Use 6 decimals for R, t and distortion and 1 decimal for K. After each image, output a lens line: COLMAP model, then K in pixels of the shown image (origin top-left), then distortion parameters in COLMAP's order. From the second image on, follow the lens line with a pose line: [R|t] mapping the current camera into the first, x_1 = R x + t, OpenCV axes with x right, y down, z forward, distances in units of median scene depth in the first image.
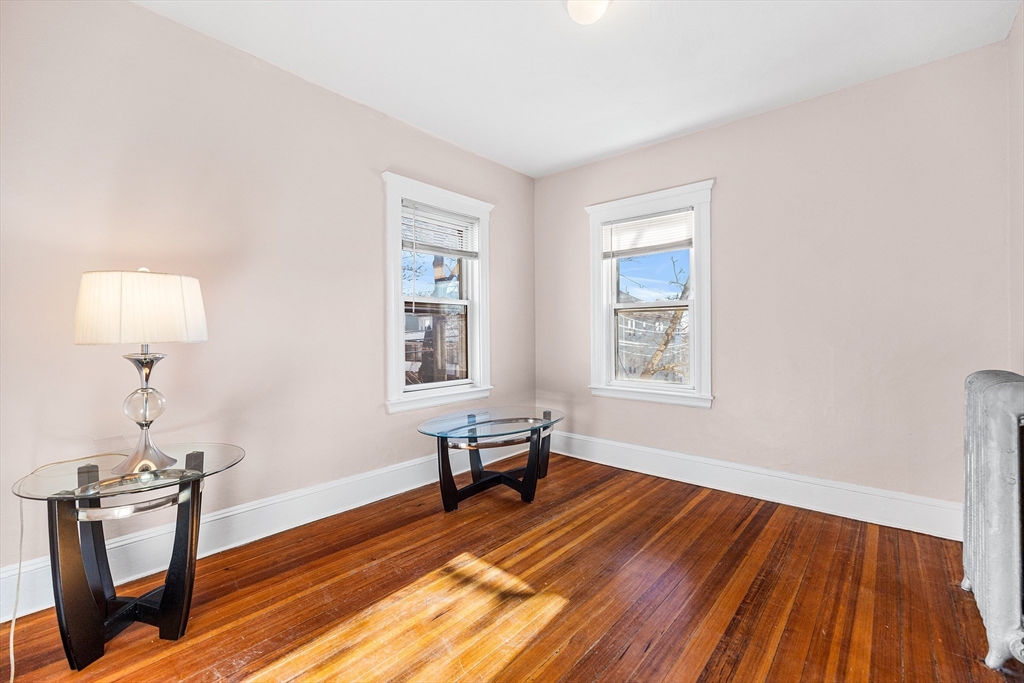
lens RADIAL K [[437.7, 0, 505.9], [0, 437.7, 339.9], [0, 0, 1]] dist [0.000064, 0.000005]
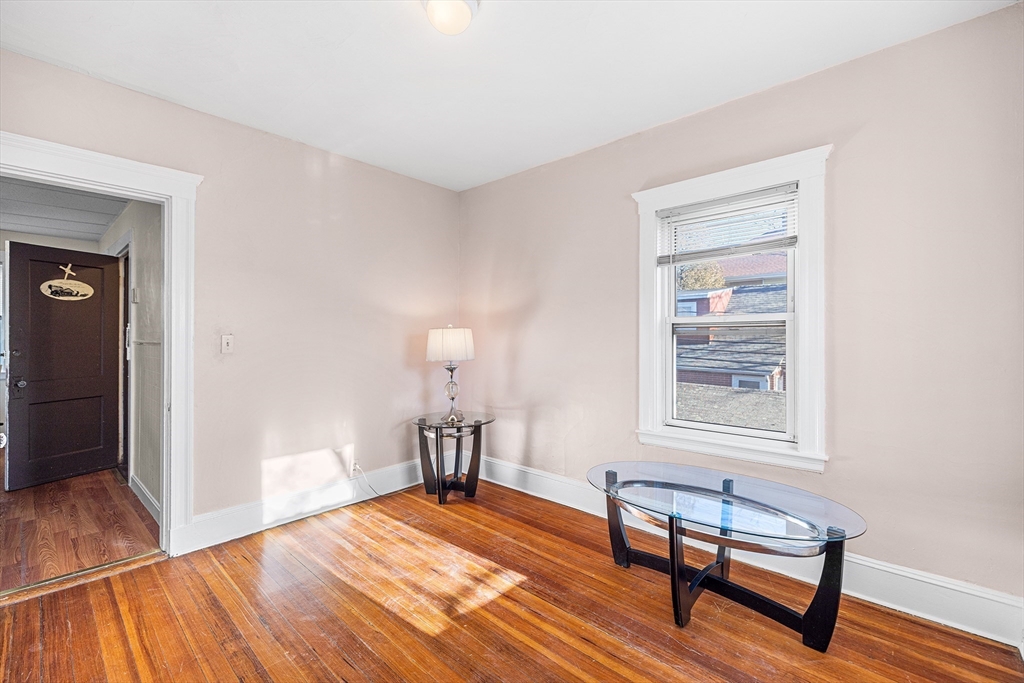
lens RADIAL K [[437.7, 0, 505.9], [0, 437.7, 339.9], [0, 0, 1]] dist [0.000064, 0.000005]
pose [[-0.031311, 0.009139, -0.999468, 1.036643], [-0.011967, 0.999883, 0.009518, -0.092406], [0.999438, 0.012259, -0.031198, 1.083281]]
